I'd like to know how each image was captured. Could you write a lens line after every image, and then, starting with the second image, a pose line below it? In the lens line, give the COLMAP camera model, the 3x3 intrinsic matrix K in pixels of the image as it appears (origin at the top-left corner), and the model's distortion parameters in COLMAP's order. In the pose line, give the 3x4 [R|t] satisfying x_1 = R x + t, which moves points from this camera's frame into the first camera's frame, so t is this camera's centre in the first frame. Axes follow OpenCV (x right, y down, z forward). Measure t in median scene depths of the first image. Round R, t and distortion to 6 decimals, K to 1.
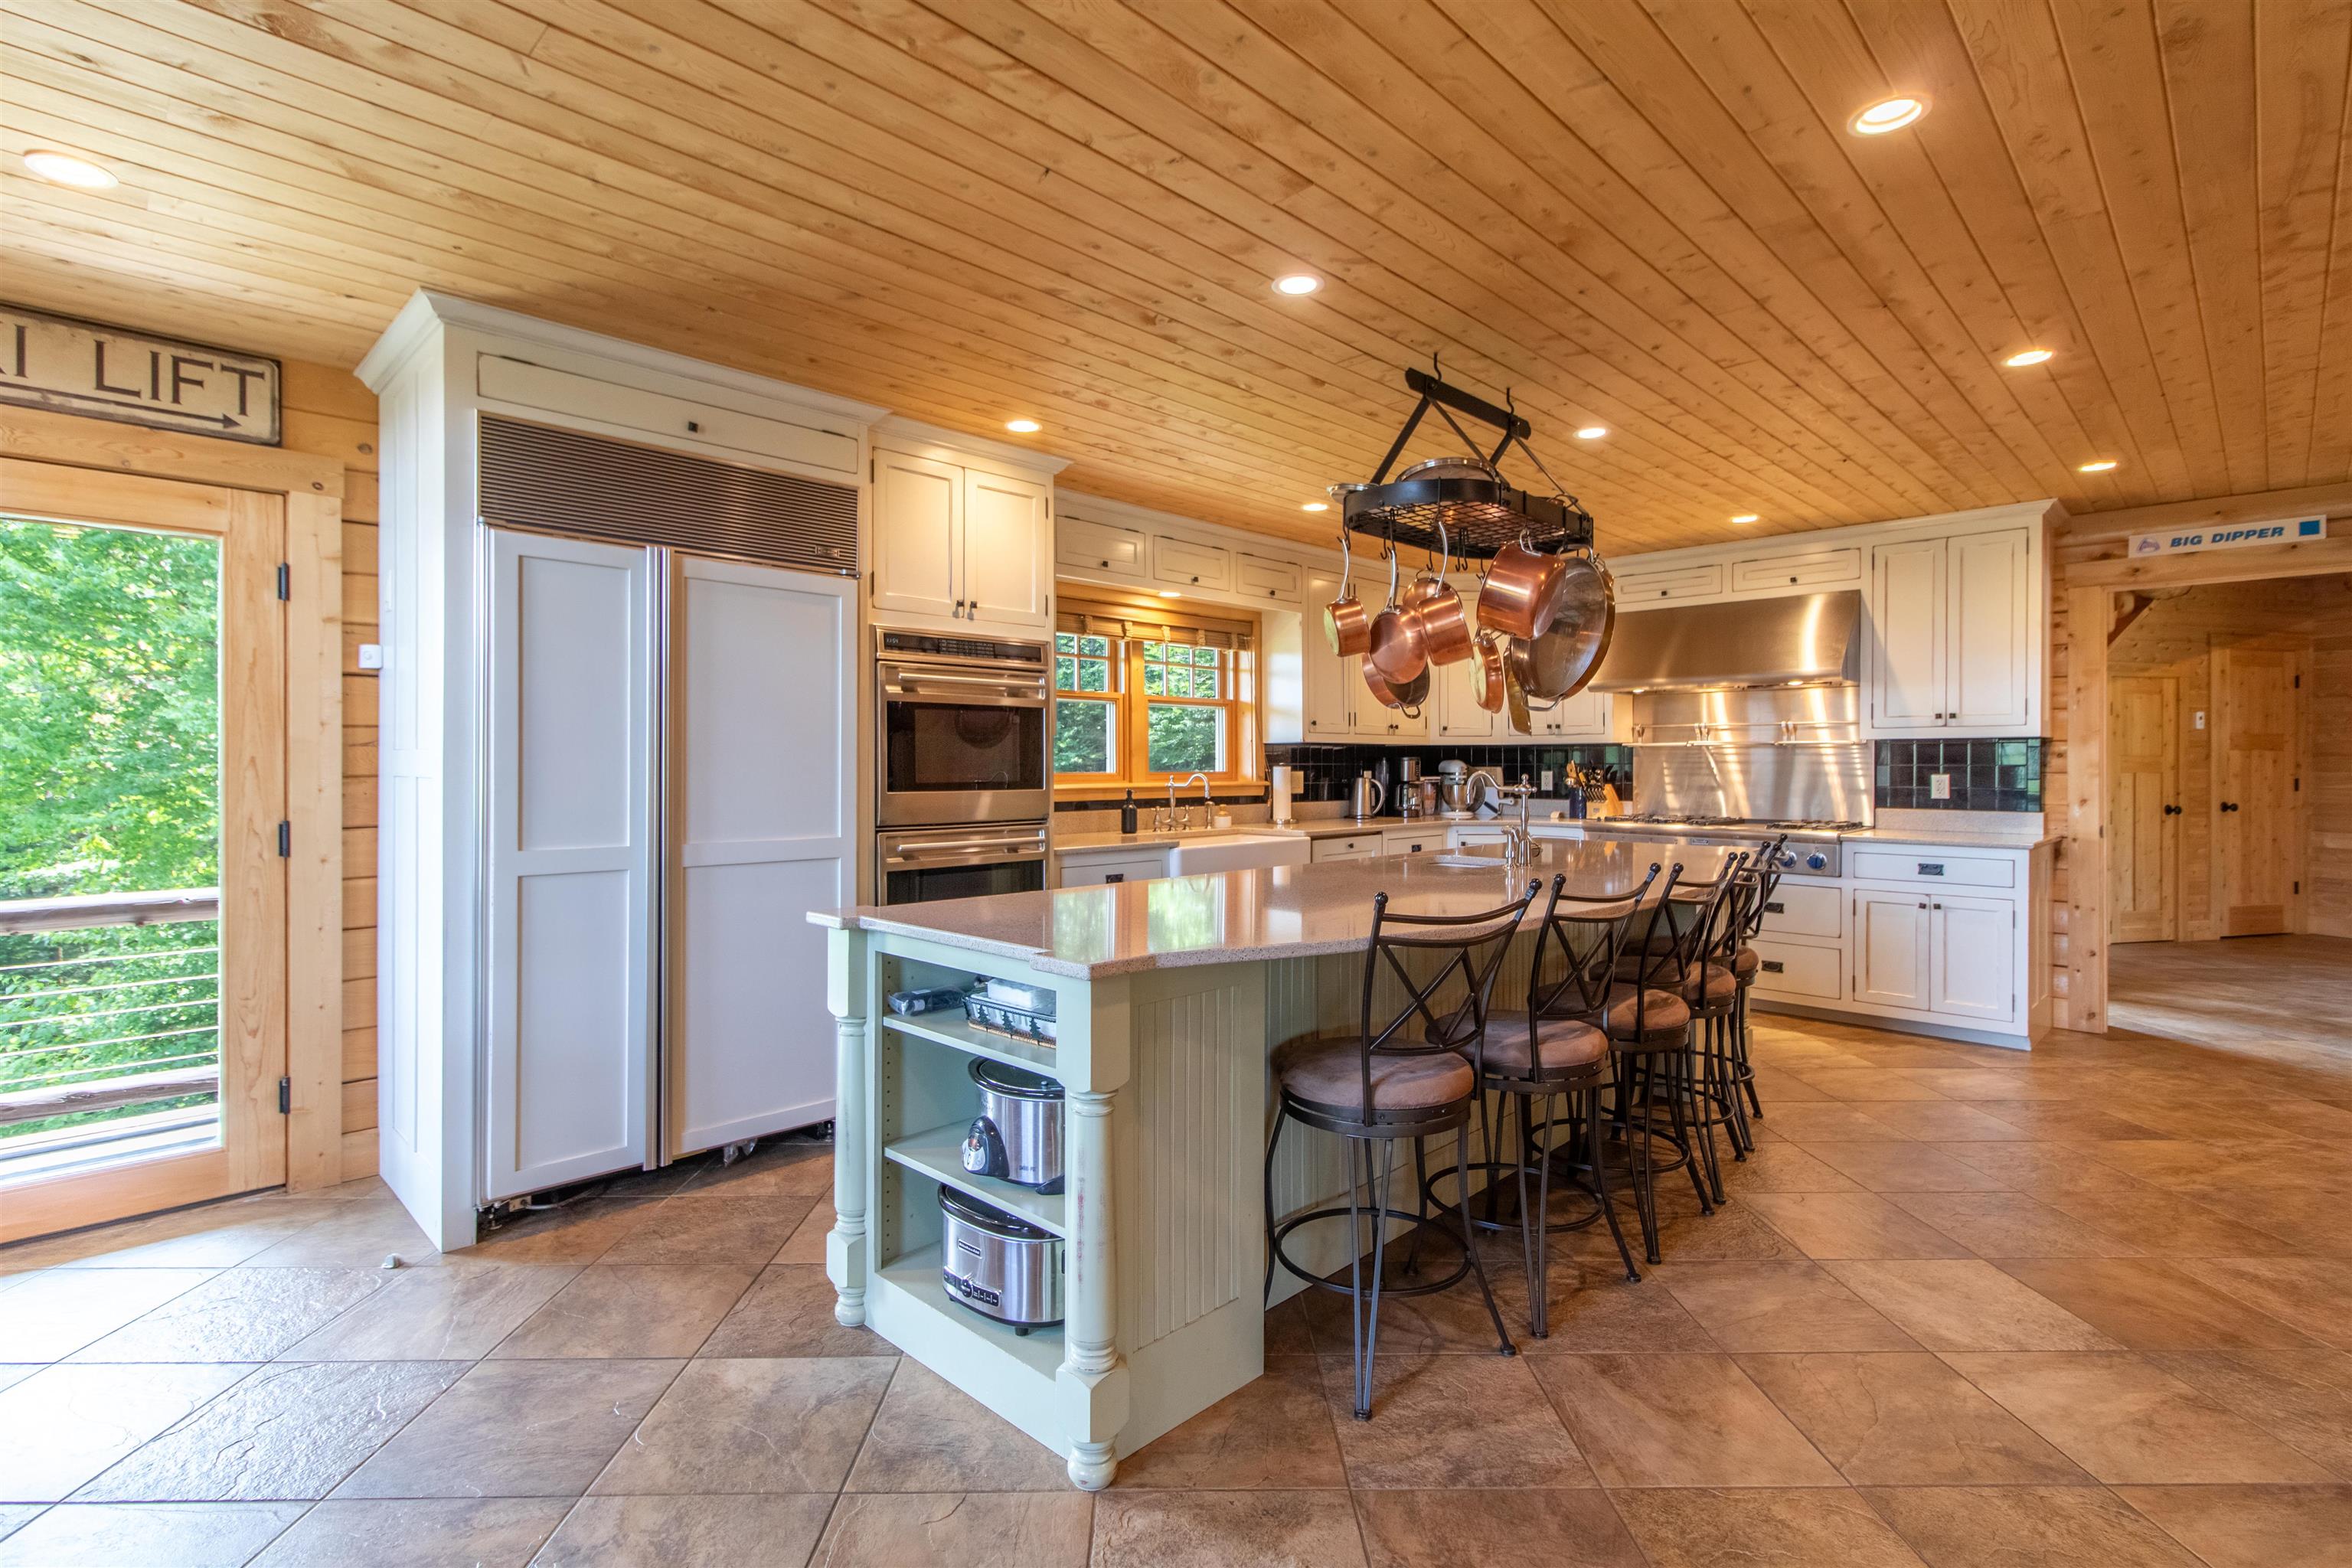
lens RADIAL K [[1103.6, 0, 1175.9], [0, 1103.6, 768.3], [0, 0, 1]] dist [-0.000231, 0.000083]
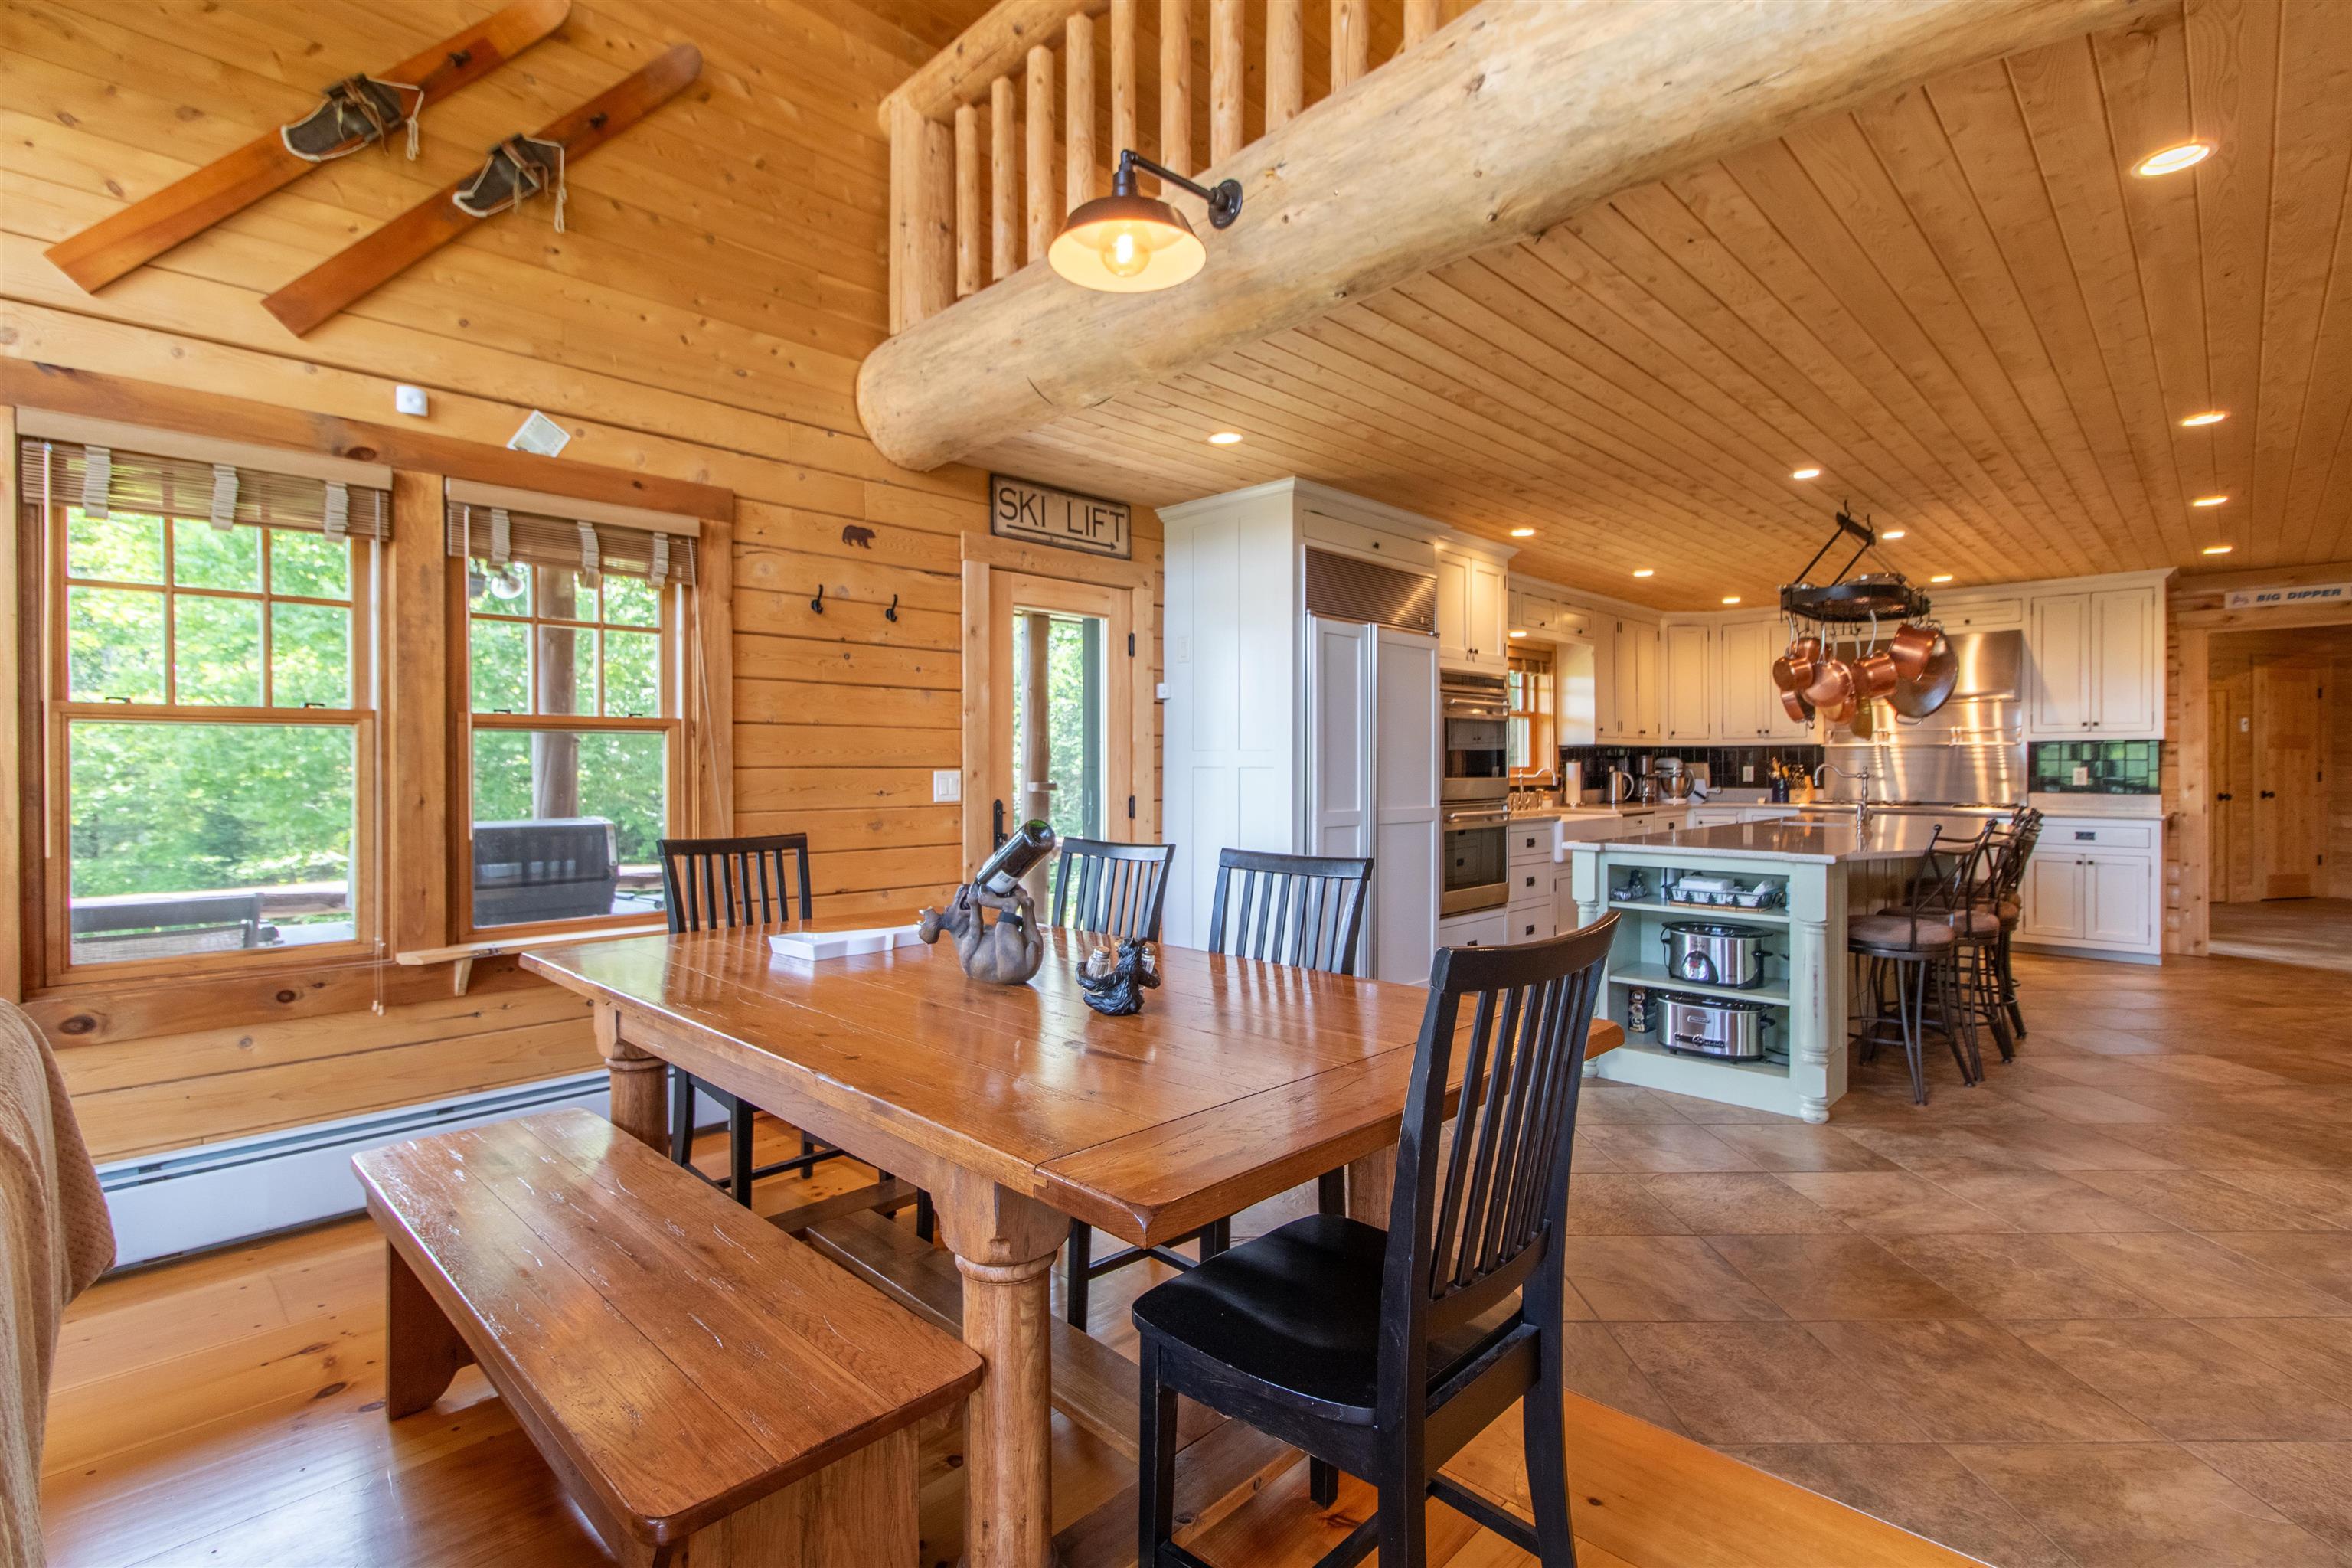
lens RADIAL K [[1097.0, 0, 1186.1], [0, 1097.0, 770.5], [0, 0, 1]] dist [0.001665, -0.000161]
pose [[0.999858, -0.002257, 0.016708, -0.440584], [0.002227, 0.999996, 0.001819, 0.004844], [-0.016712, -0.001782, 0.999859, -0.335813]]
